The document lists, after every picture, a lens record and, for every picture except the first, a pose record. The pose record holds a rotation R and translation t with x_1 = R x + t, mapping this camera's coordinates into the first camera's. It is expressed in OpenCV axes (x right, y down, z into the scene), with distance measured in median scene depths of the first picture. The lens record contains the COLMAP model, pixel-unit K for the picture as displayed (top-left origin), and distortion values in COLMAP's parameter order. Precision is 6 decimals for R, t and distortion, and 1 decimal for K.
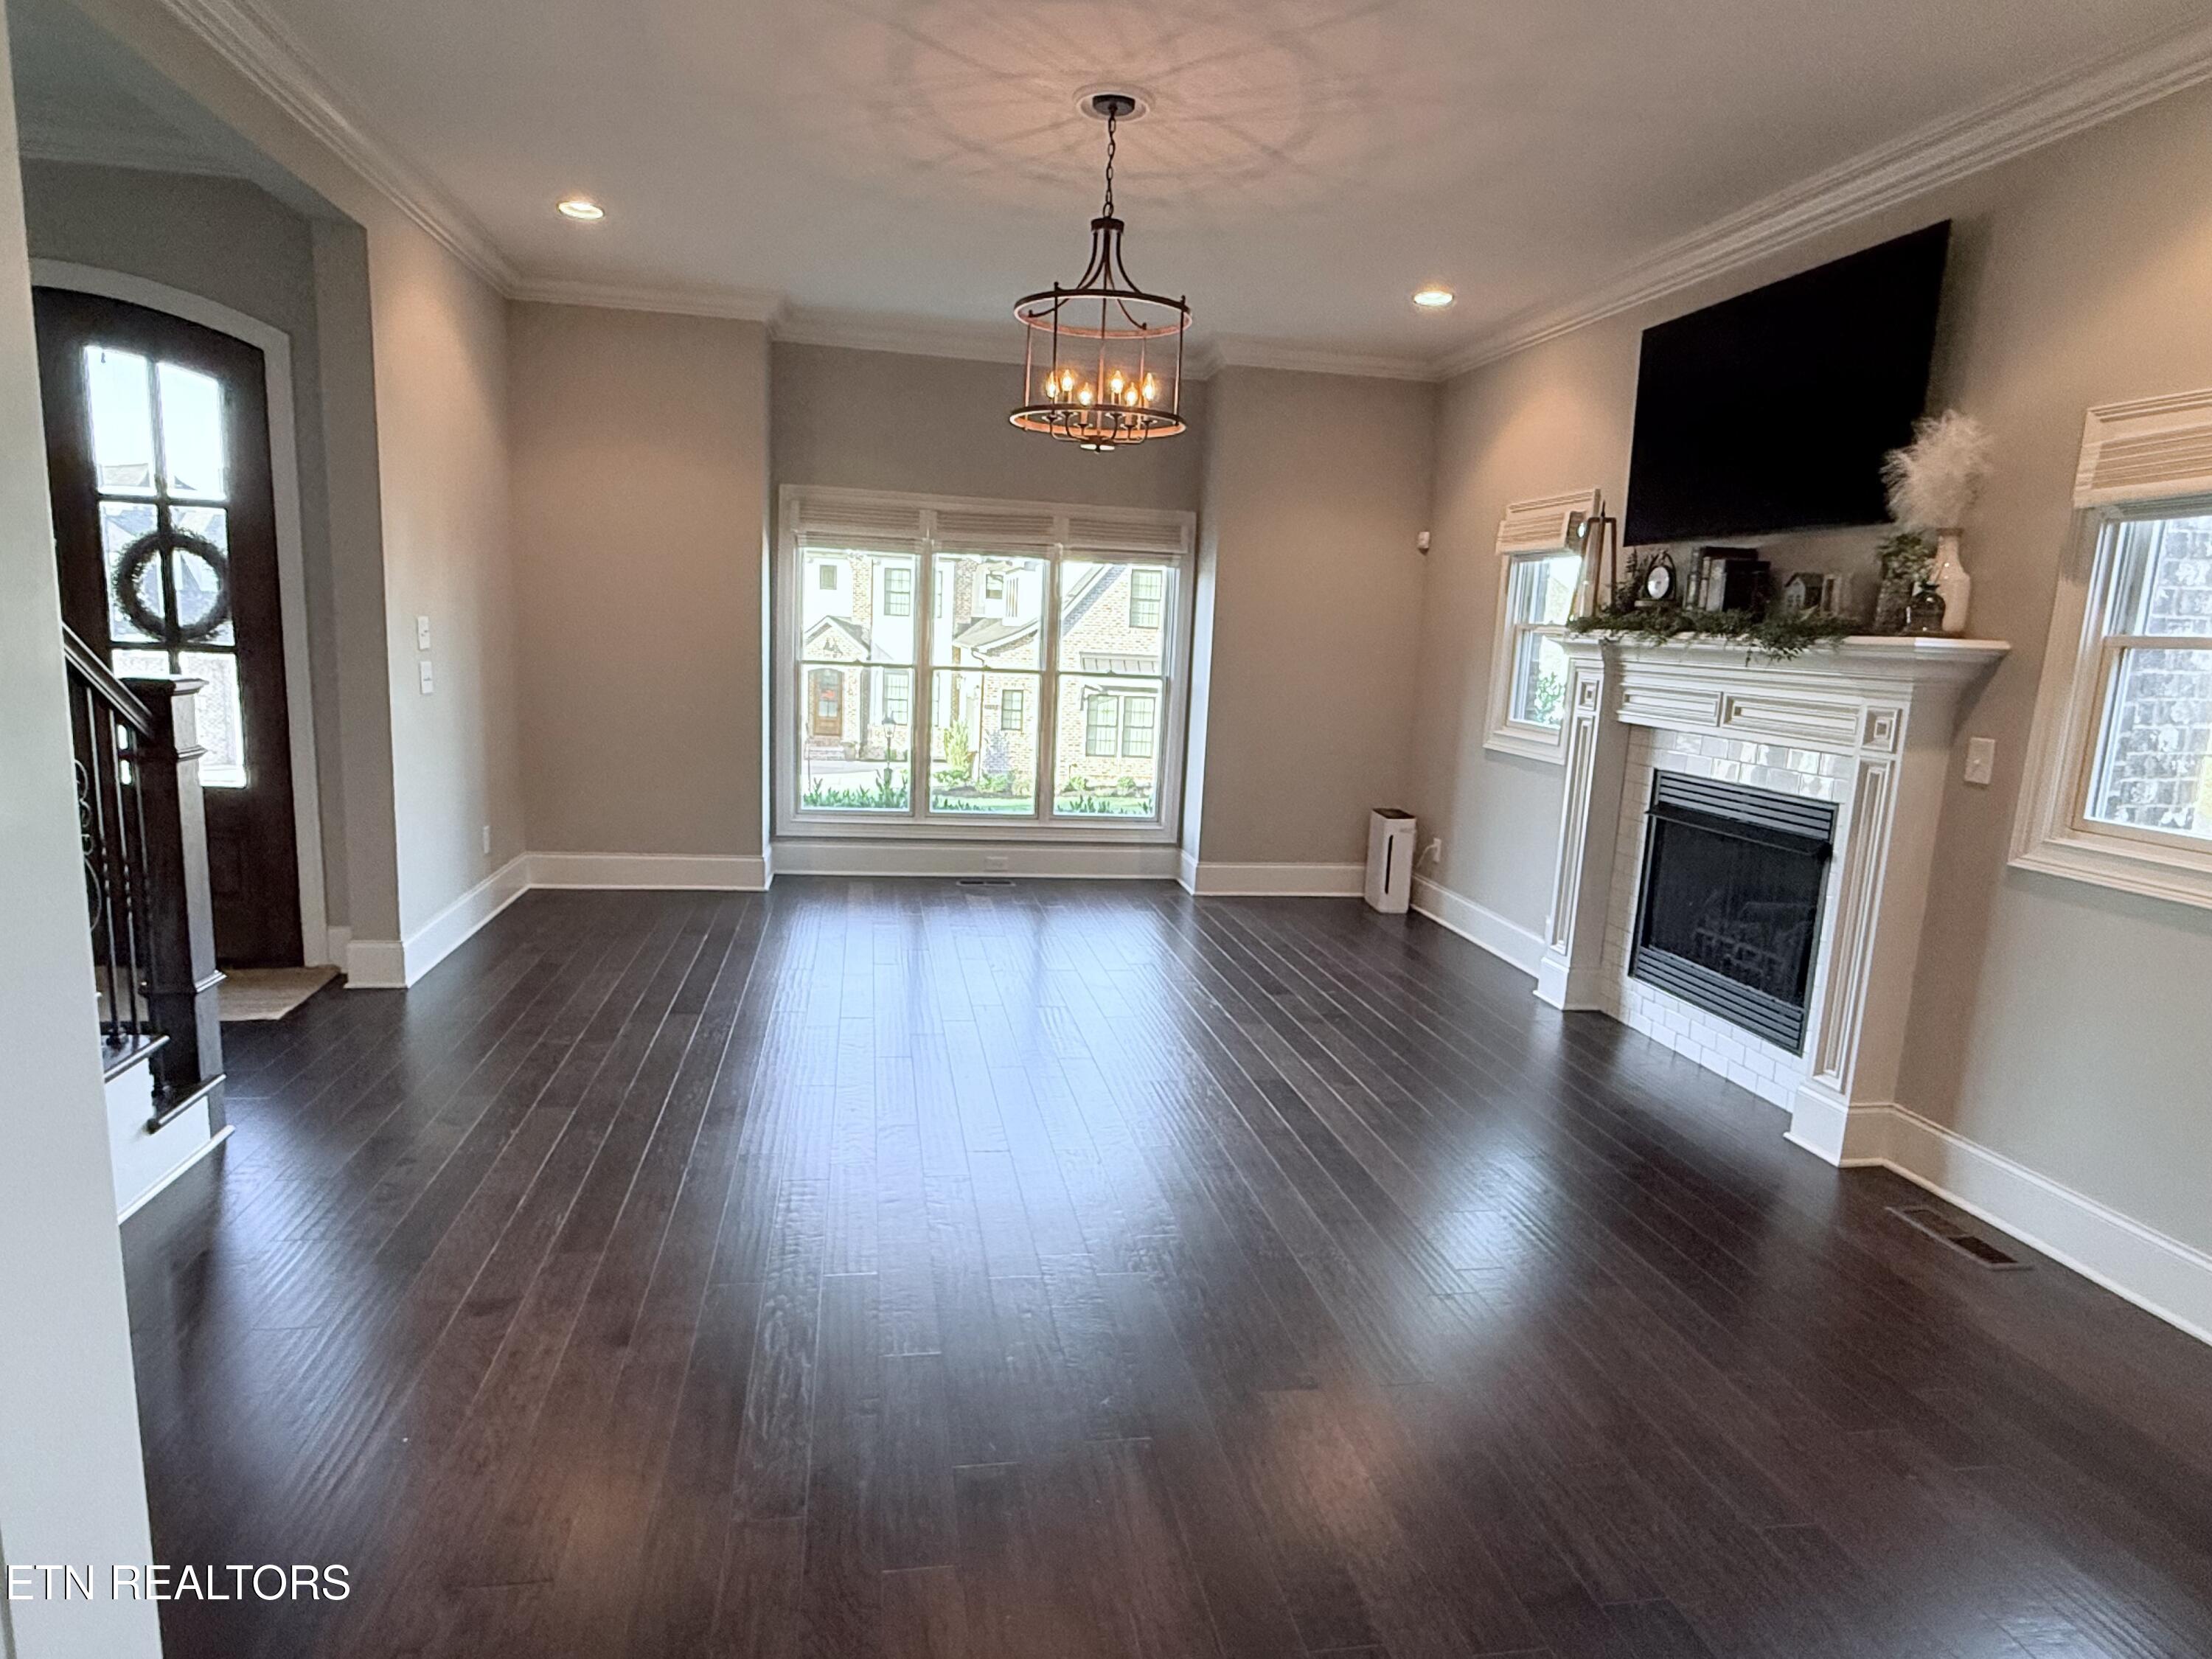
lens RADIAL K [[1251.9, 0, 1097.6], [0, 1251.9, 824.2], [0, 0, 1]] dist [-0.001036, -0.000726]
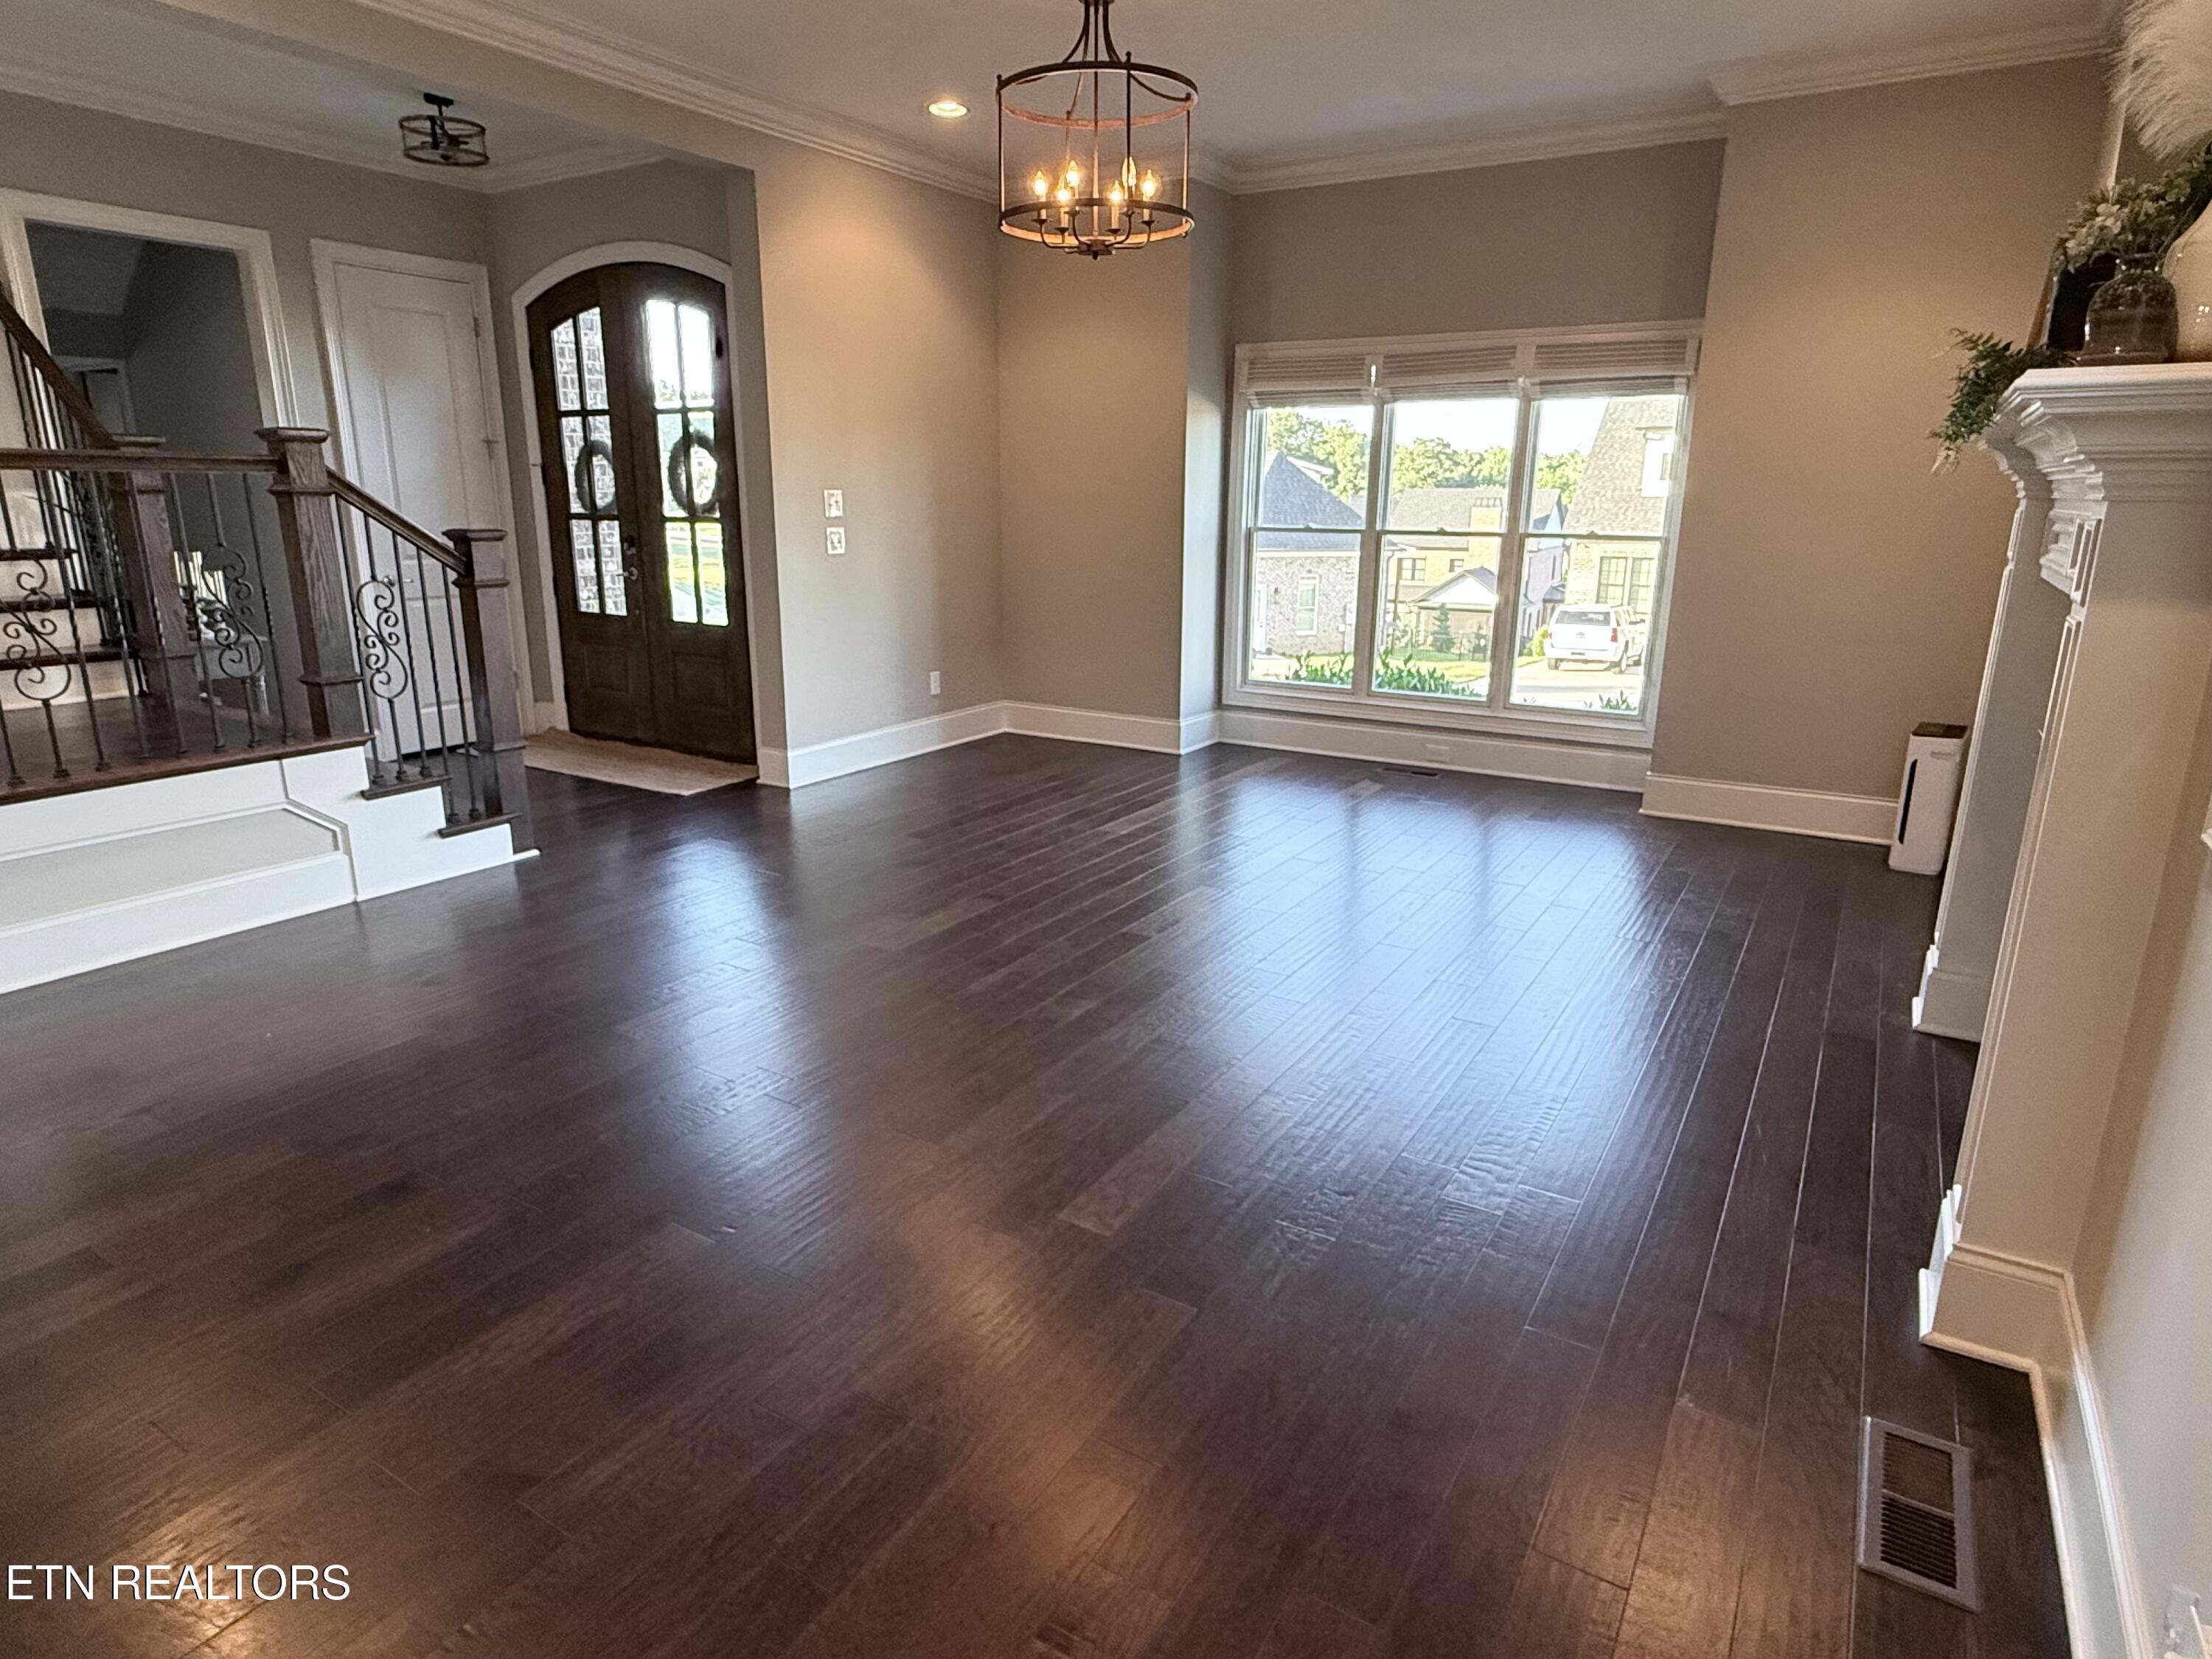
lens RADIAL K [[1251.9, 0, 1097.6], [0, 1251.9, 824.2], [0, 0, 1]] dist [-0.001036, -0.000726]
pose [[0.741104, 0.129677, -0.658748, 0.578680], [-0.077461, 0.991133, 0.107962, 0.006648], [0.666907, -0.028984, 0.744577, 0.287785]]
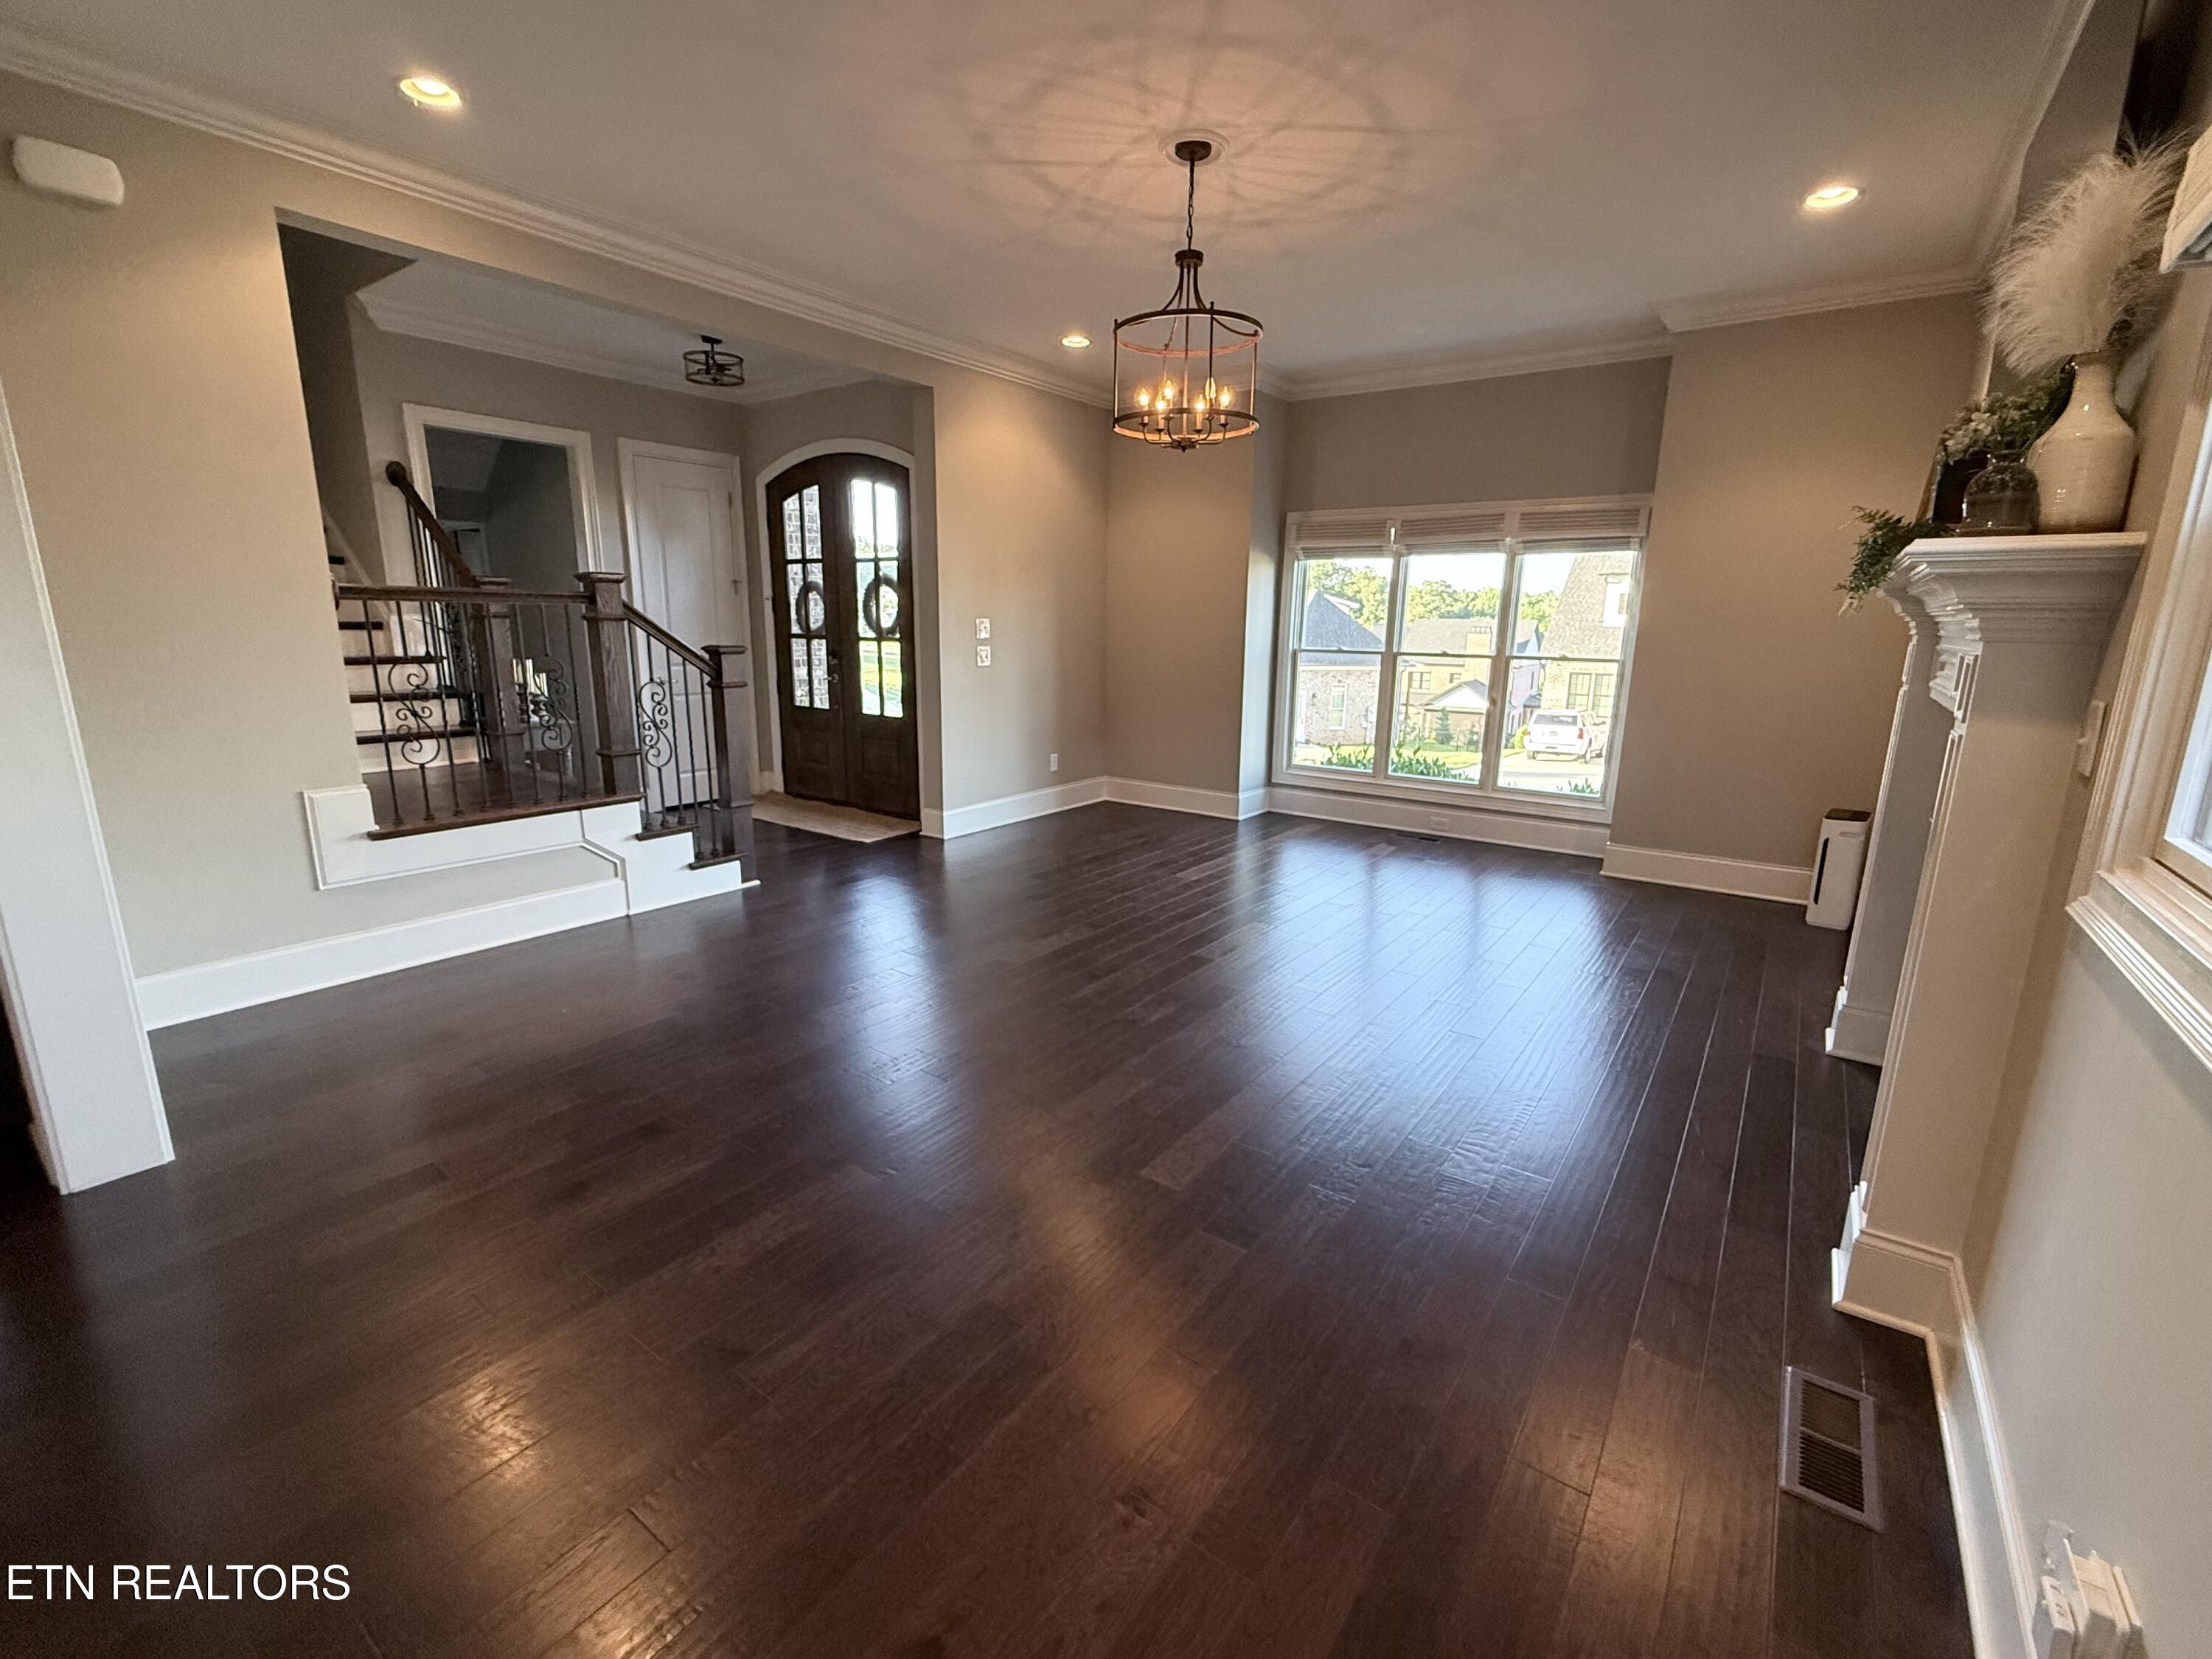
lens RADIAL K [[956.0, 0, 1106.0], [0, 956.0, 829.5], [0, 0, 1]] dist [-0.001291, 0.000290]
pose [[0.690852, 0.117991, -0.713303, 0.581154], [-0.094879, 0.992857, 0.072342, 0.003700], [0.716744, 0.017700, 0.697112, 0.278316]]
